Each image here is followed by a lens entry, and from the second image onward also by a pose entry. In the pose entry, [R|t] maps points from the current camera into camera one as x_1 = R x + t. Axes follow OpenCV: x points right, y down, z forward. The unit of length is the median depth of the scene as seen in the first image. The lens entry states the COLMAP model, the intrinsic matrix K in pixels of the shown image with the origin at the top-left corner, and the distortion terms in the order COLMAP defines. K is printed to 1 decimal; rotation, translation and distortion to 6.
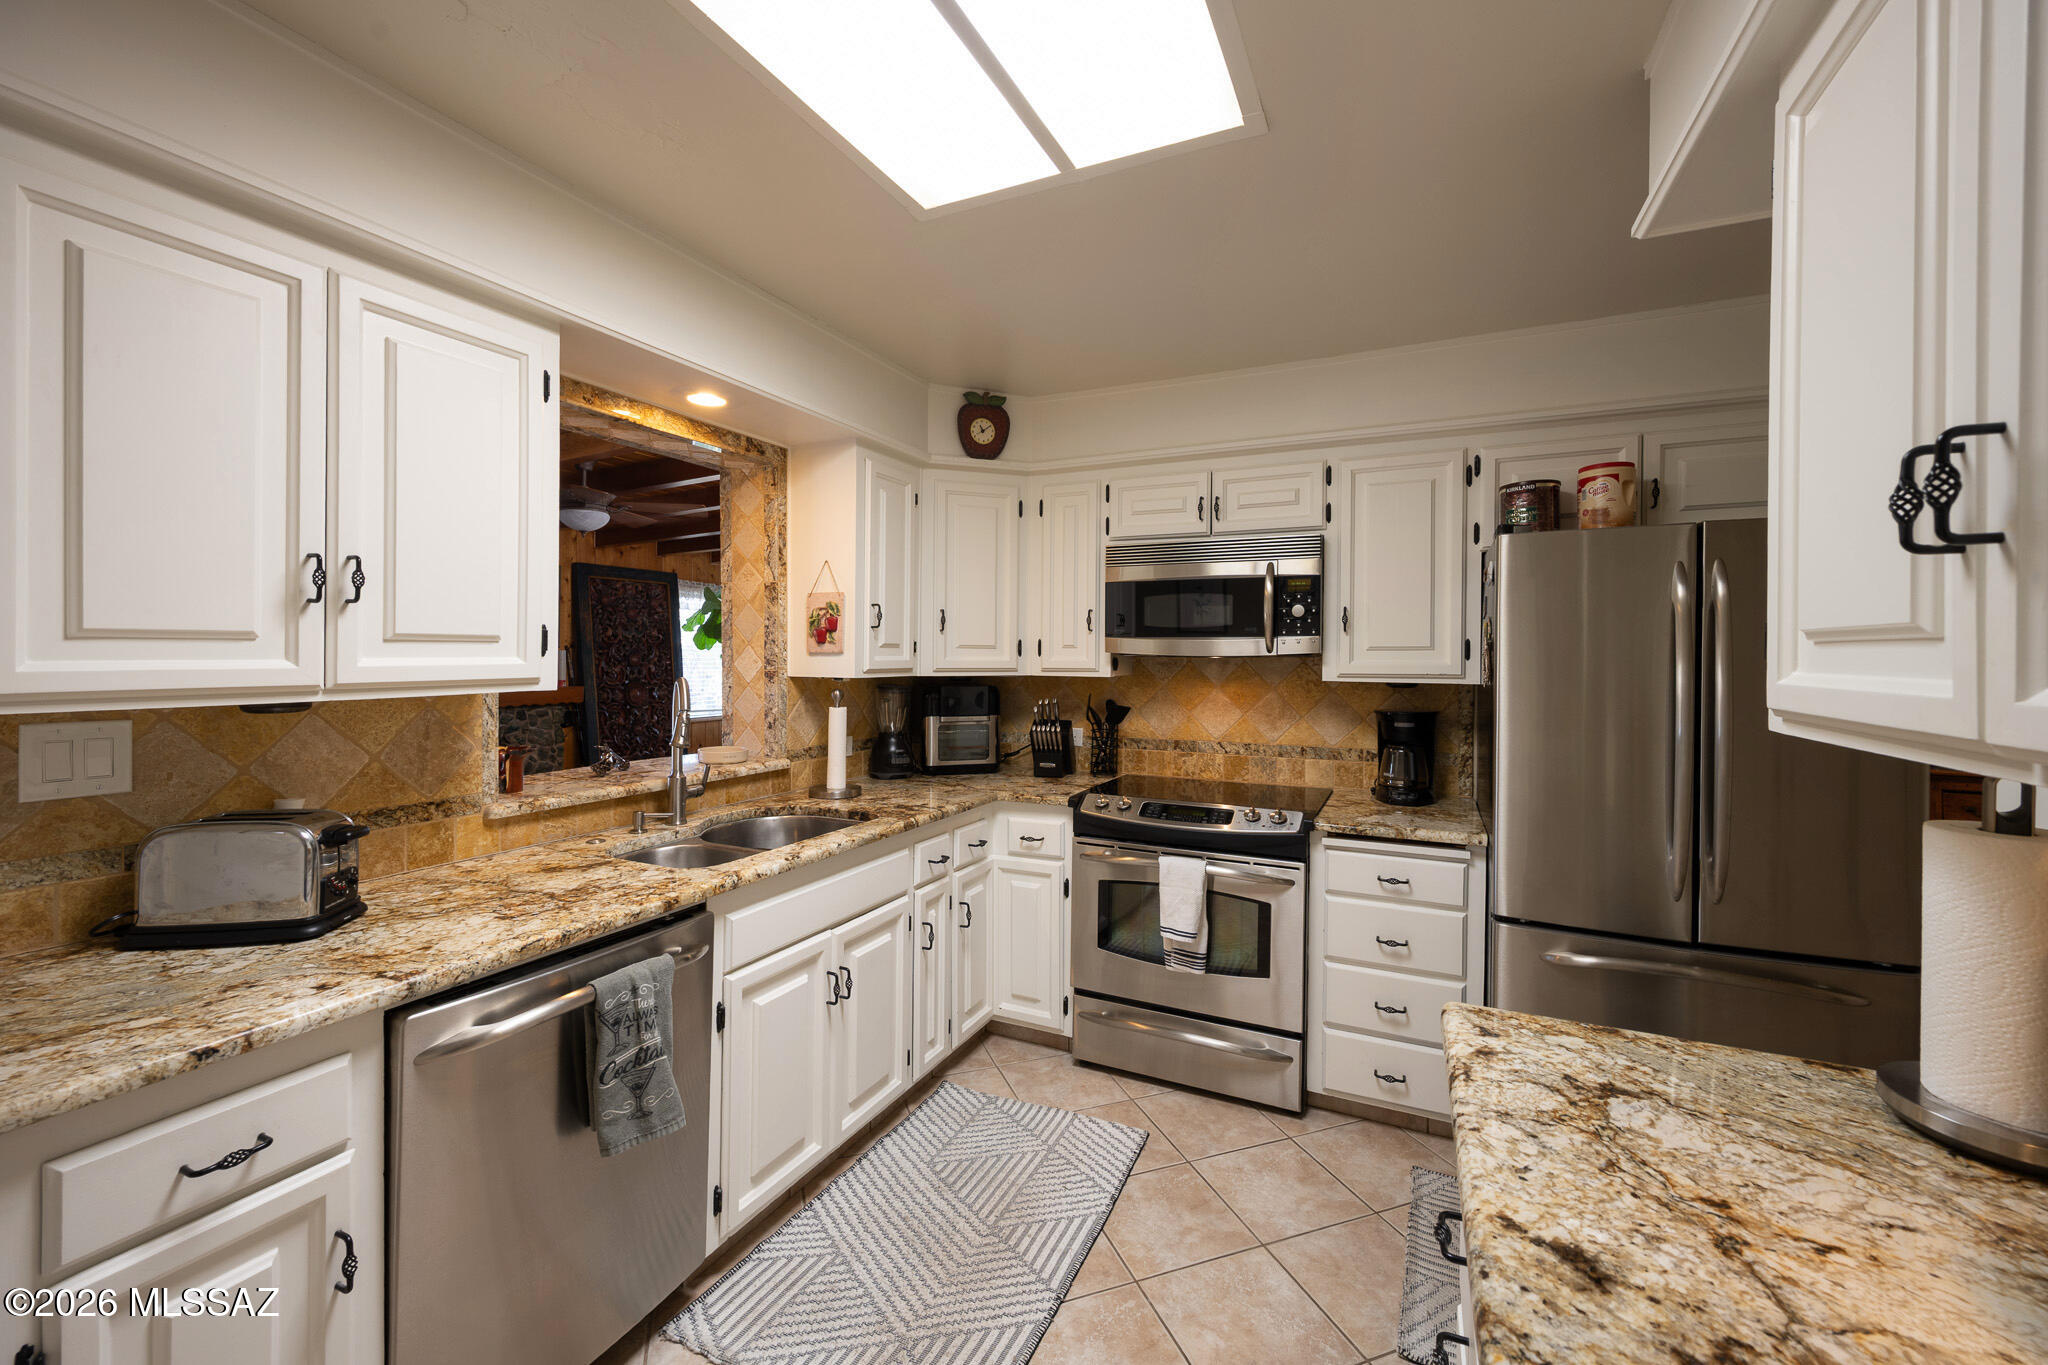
lens RADIAL K [[822.6, 0, 1010.8], [0, 822.6, 654.4], [0, 0, 1]] dist [-0.001130, -0.000089]
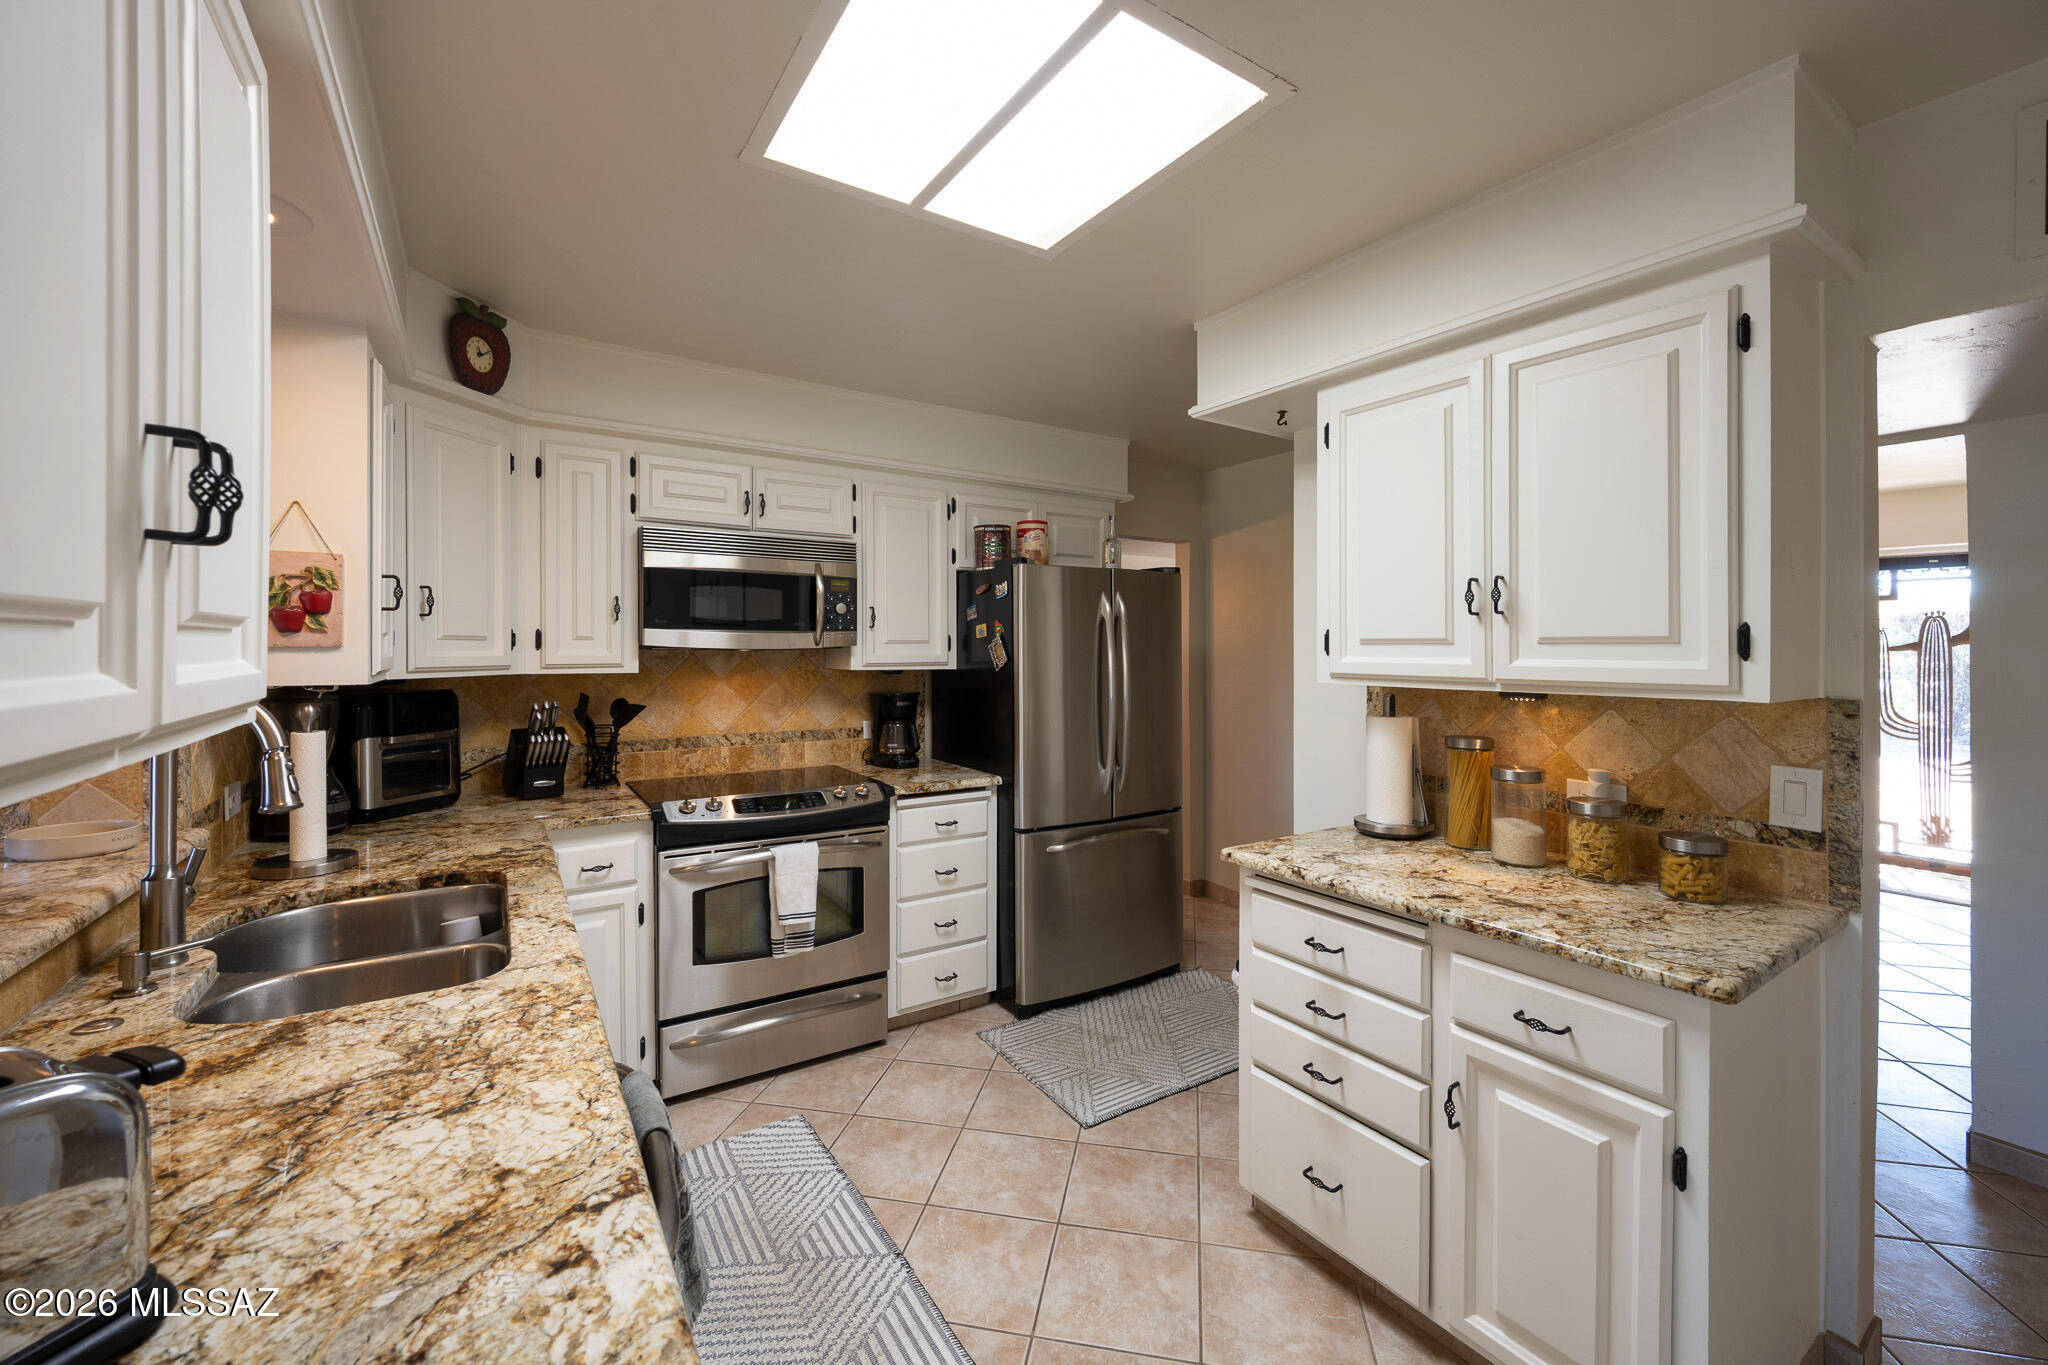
lens RADIAL K [[836.9, 0, 1028.8], [0, 836.9, 639.4], [0, 0, 1]] dist [-0.000914, -0.000105]
pose [[0.504656, 0.004782, 0.863308, -0.520823], [0.000141, 0.999984, -0.005621, -0.004140], [-0.863321, 0.002958, 0.504647, 0.200442]]
